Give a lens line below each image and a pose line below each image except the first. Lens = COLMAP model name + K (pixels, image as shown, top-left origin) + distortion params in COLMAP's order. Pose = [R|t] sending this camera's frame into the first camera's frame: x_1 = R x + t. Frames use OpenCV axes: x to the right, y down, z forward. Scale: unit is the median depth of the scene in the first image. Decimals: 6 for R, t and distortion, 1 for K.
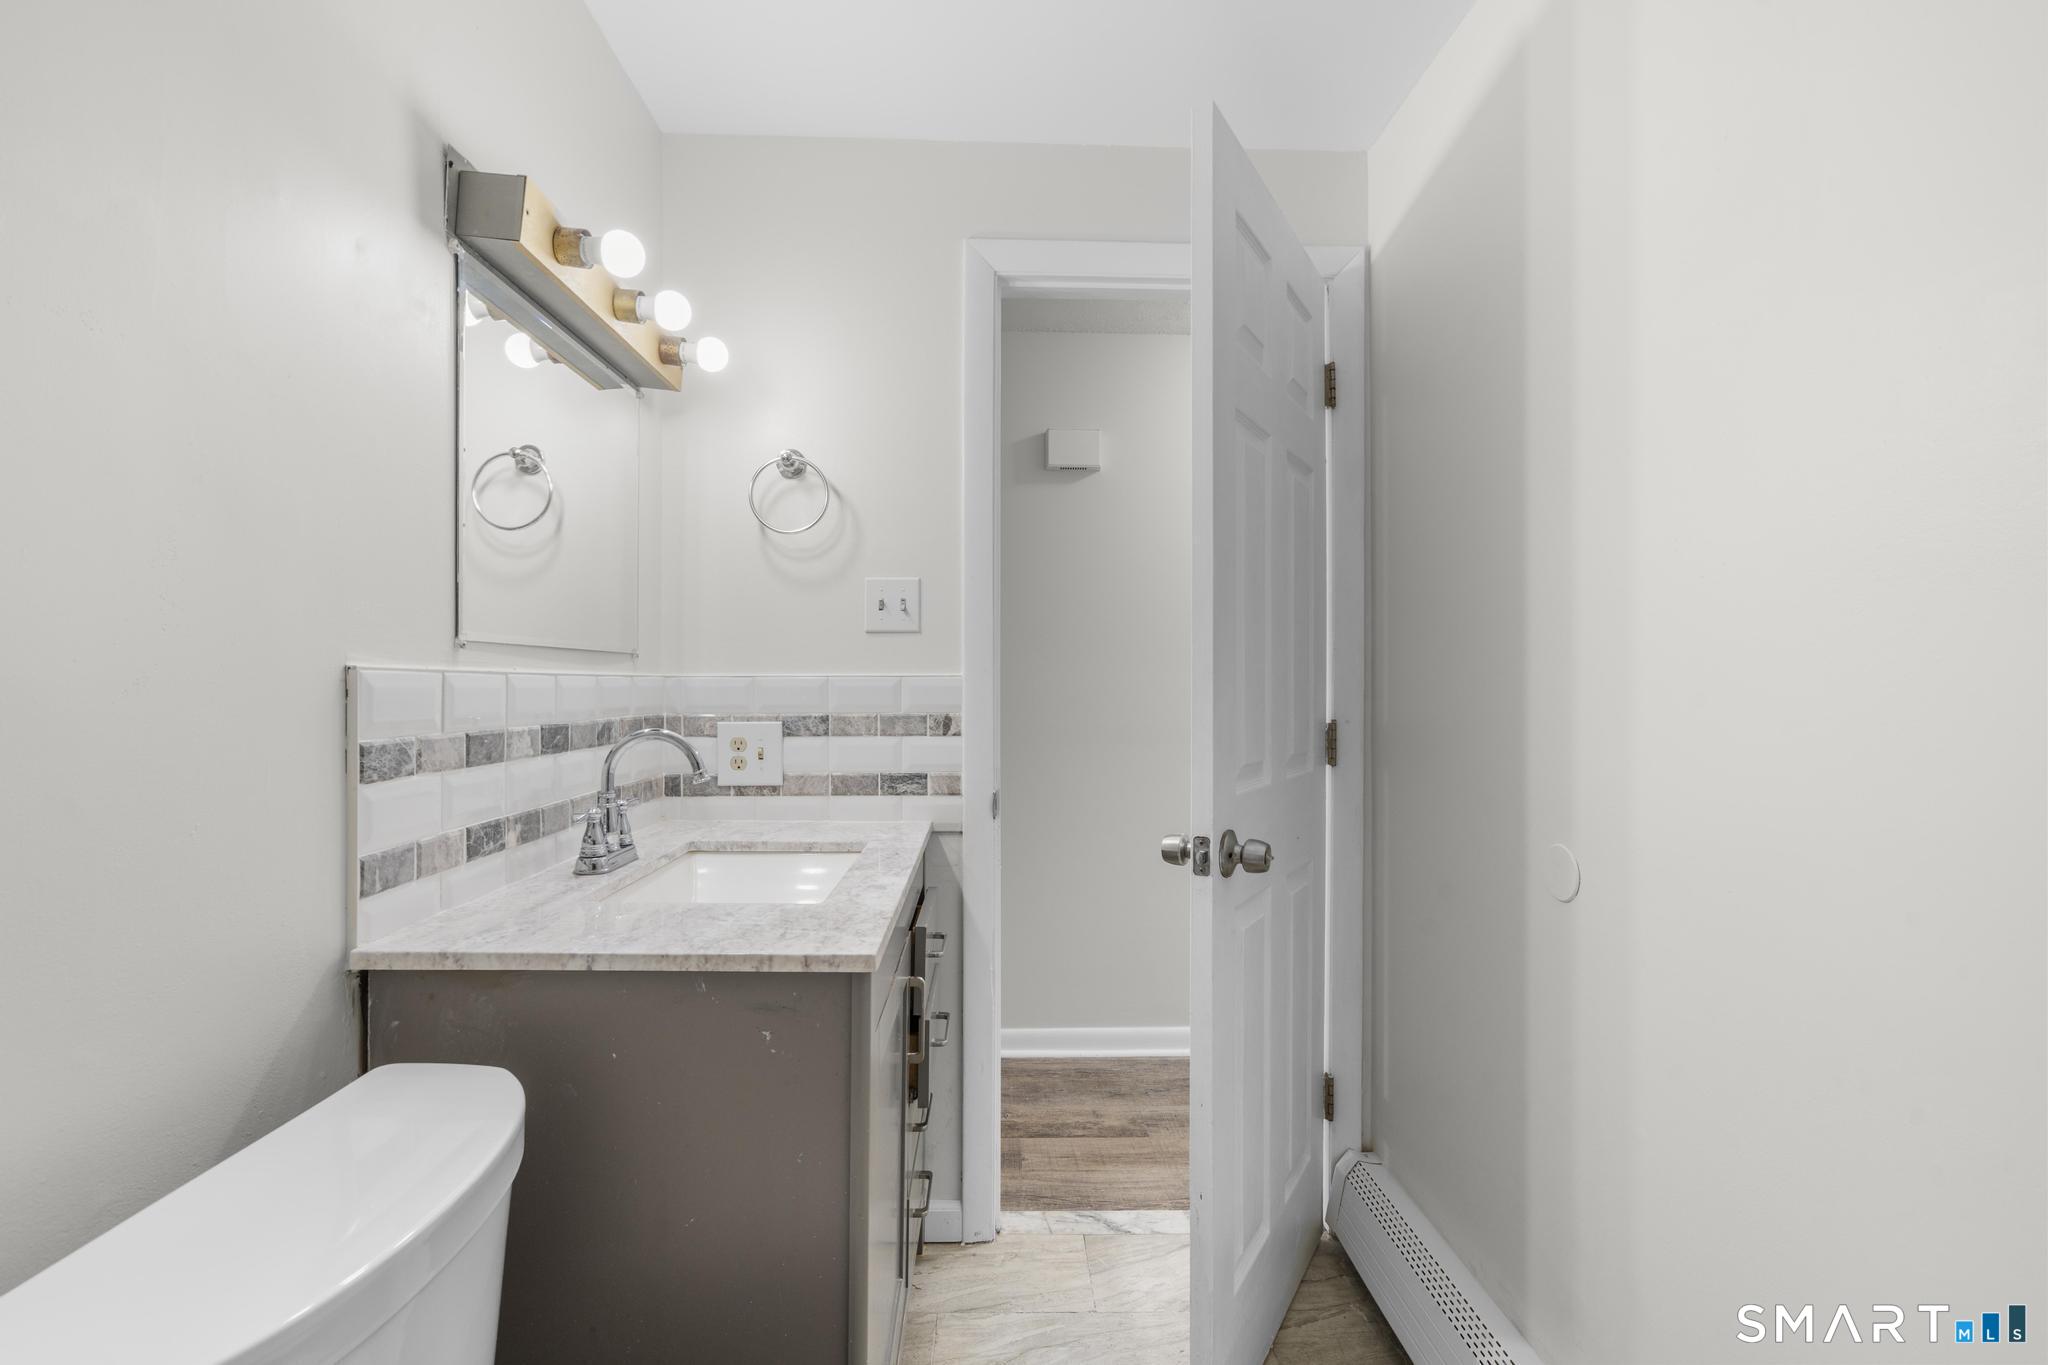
lens RADIAL K [[919.0, 0, 1023.7], [0, 919.0, 684.3], [0, 0, 1]] dist [-0.005867, 0.002662]
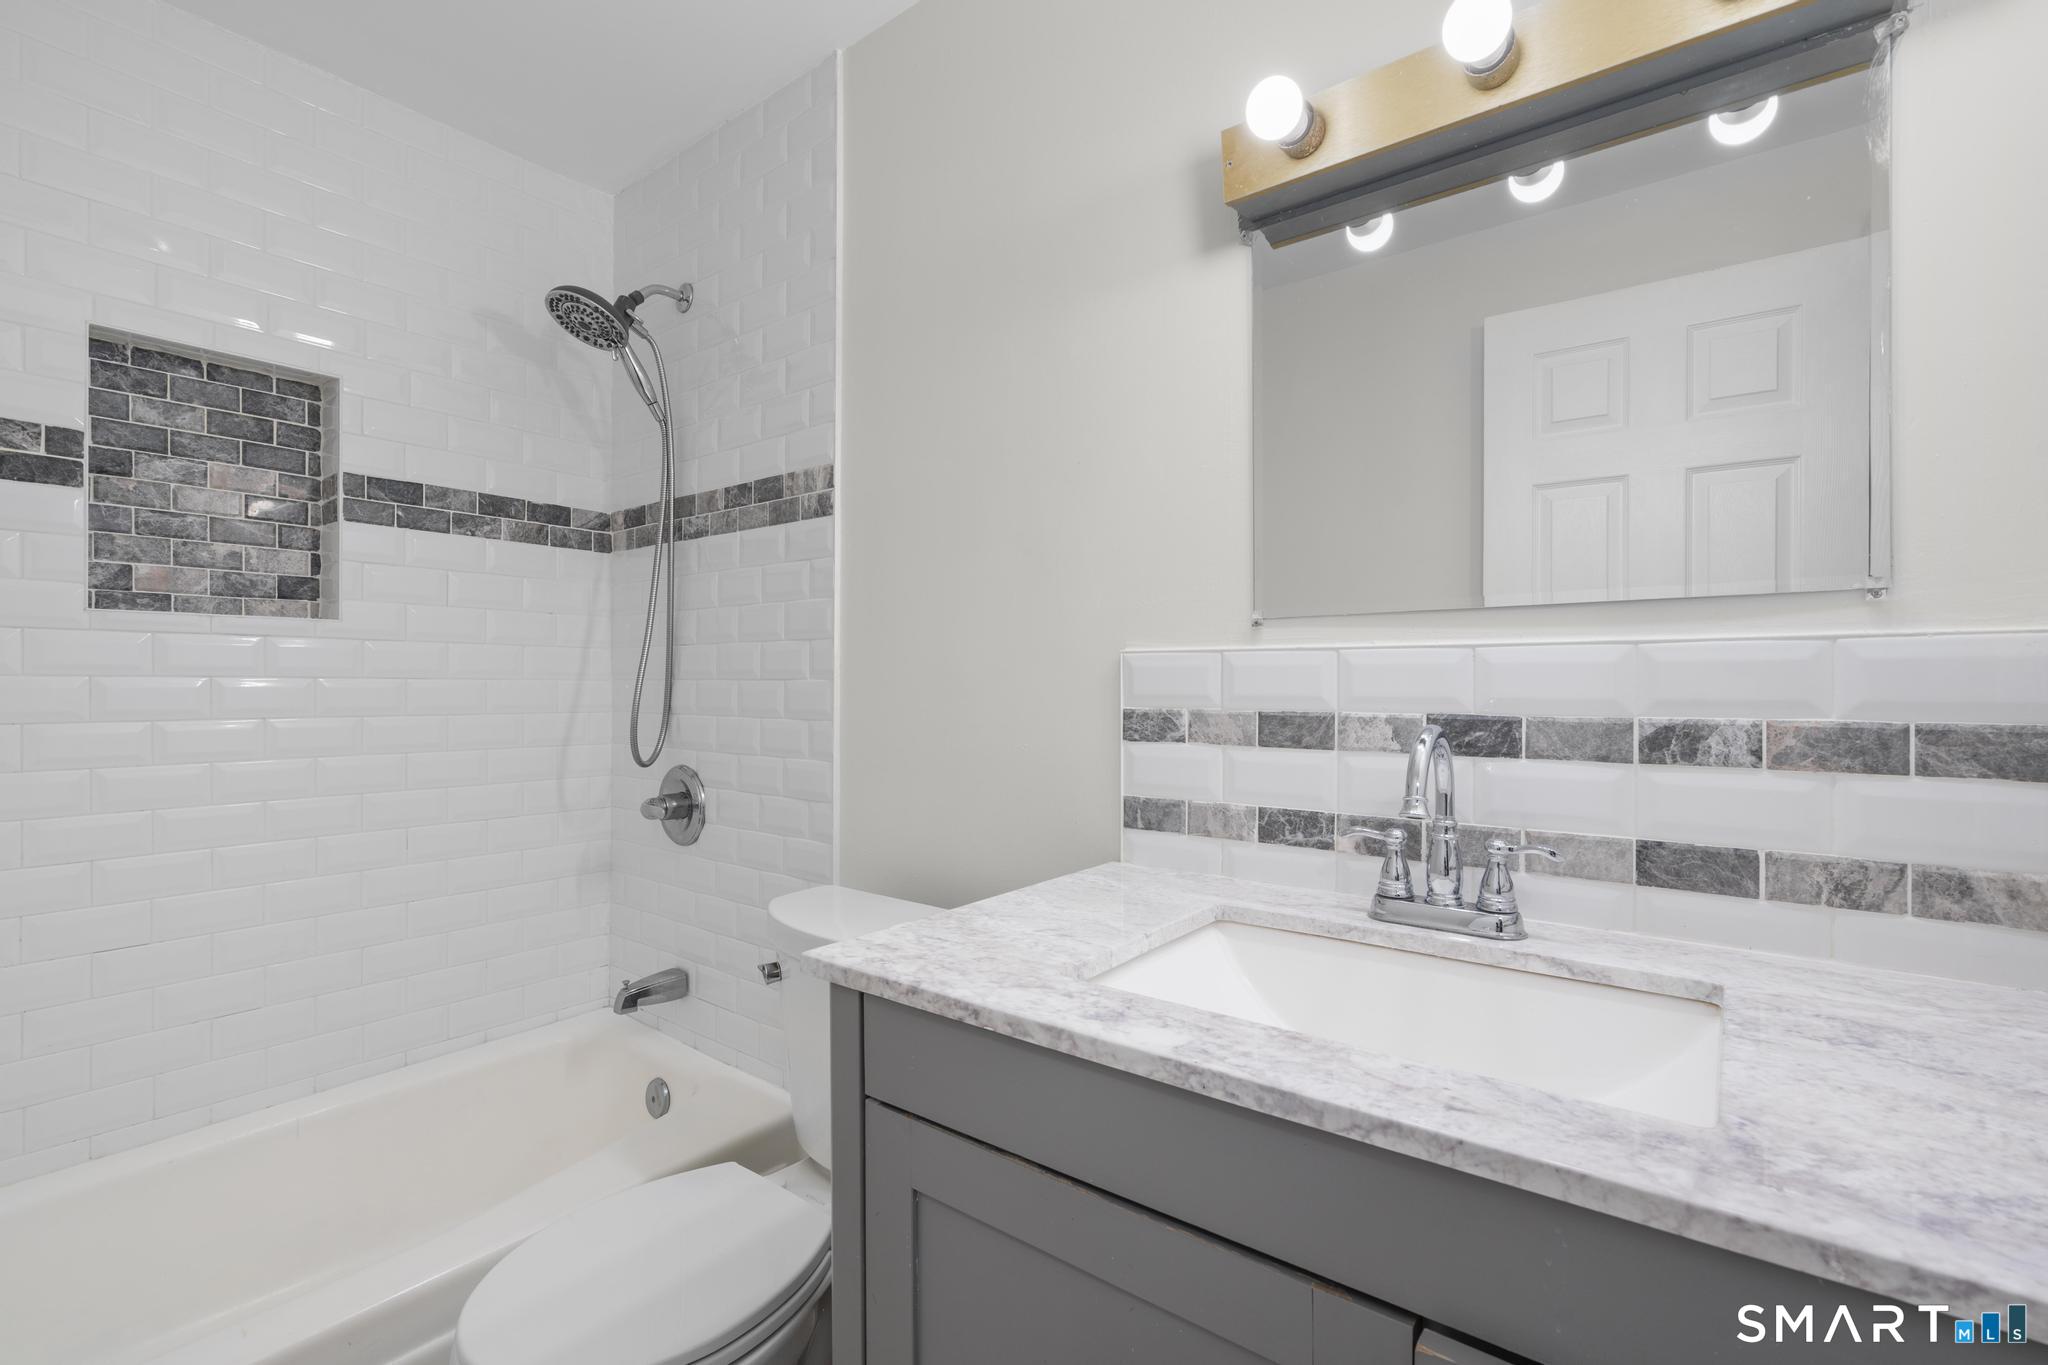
lens RADIAL K [[919.0, 0, 1023.6], [0, 919.0, 680.6], [0, 0, 1]] dist [-0.005867, 0.002662]
pose [[-0.649716, -0.002790, -0.760172, 0.344171], [0.000231, 0.999992, -0.003868, 0.025813], [0.760177, -0.002689, -0.649711, 1.595140]]
